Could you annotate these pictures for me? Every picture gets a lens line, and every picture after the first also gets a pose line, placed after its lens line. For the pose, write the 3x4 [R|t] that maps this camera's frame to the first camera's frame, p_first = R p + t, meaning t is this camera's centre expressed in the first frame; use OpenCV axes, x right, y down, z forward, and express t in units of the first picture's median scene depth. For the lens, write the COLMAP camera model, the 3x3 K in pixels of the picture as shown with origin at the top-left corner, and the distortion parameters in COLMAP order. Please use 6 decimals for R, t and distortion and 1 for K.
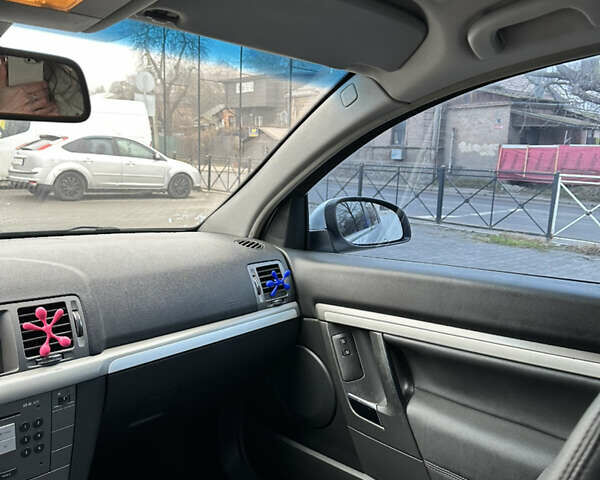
lens RADIAL K [[560.2, 0, 301.4], [0, 560.2, 233.1], [0, 0, 1]] dist [0.031038, 0.000000]
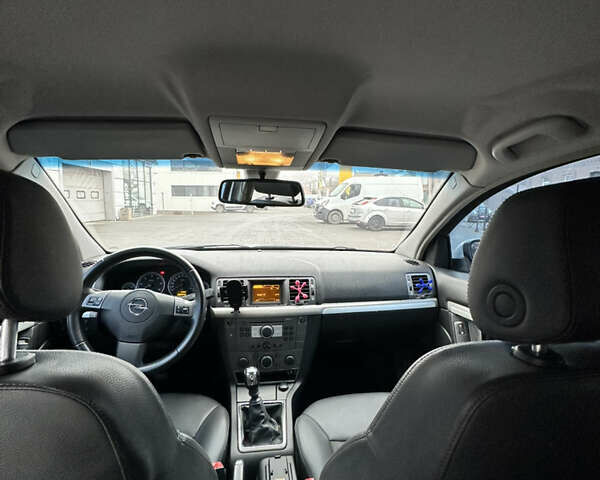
lens RADIAL K [[313.2, 0, 298.0], [0, 313.2, 235.7], [0, 0, 1]] dist [0.010153, -0.002514]
pose [[0.793985, 0.042902, -0.606422, 0.233148], [-0.068990, 0.997422, -0.019766, -0.022183], [0.604010, 0.057531, 0.794897, -0.048463]]
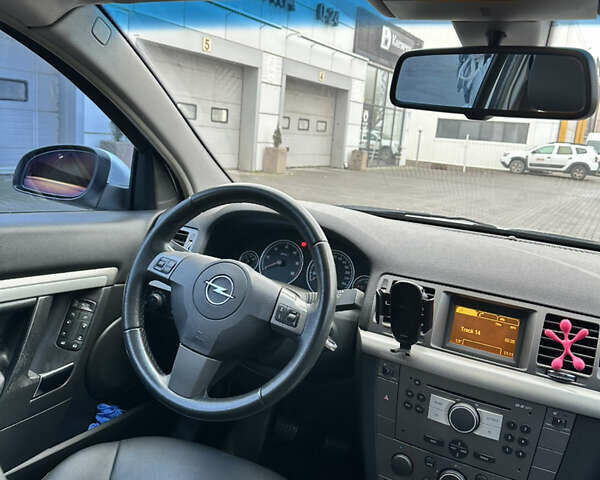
lens RADIAL K [[560.2, 0, 308.2], [0, 560.2, 235.4], [0, 0, 1]] dist [0.031038, 0.000000]
pose [[0.307781, 0.164810, -0.937074, 0.185145], [-0.207462, 0.972810, 0.102955, -0.009548], [0.928564, 0.162720, 0.333604, 0.175489]]
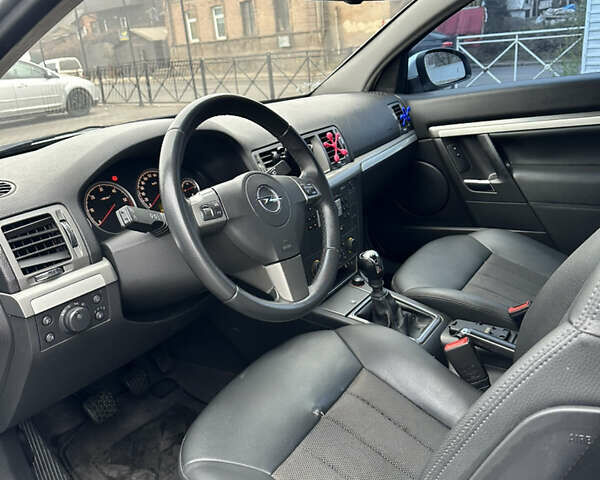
lens RADIAL K [[560.2, 0, 294.3], [0, 560.2, 242.0], [0, 0, 1]] dist [0.031038, 0.000000]
pose [[0.970137, -0.183551, 0.158564, -0.592002], [0.150138, 0.967854, 0.201784, 0.066550], [-0.190504, -0.171952, 0.966510, -0.385667]]
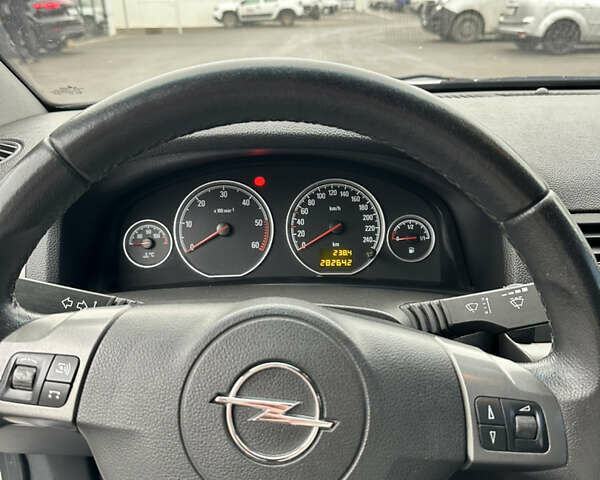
lens RADIAL K [[560.2, 0, 297.3], [0, 560.2, 236.4], [0, 0, 1]] dist [0.031038, 0.000000]
pose [[0.712415, 0.218714, -0.666805, -0.356441], [-0.045944, 0.962690, 0.266679, 0.021858], [0.700253, -0.159351, 0.695883, 0.176215]]
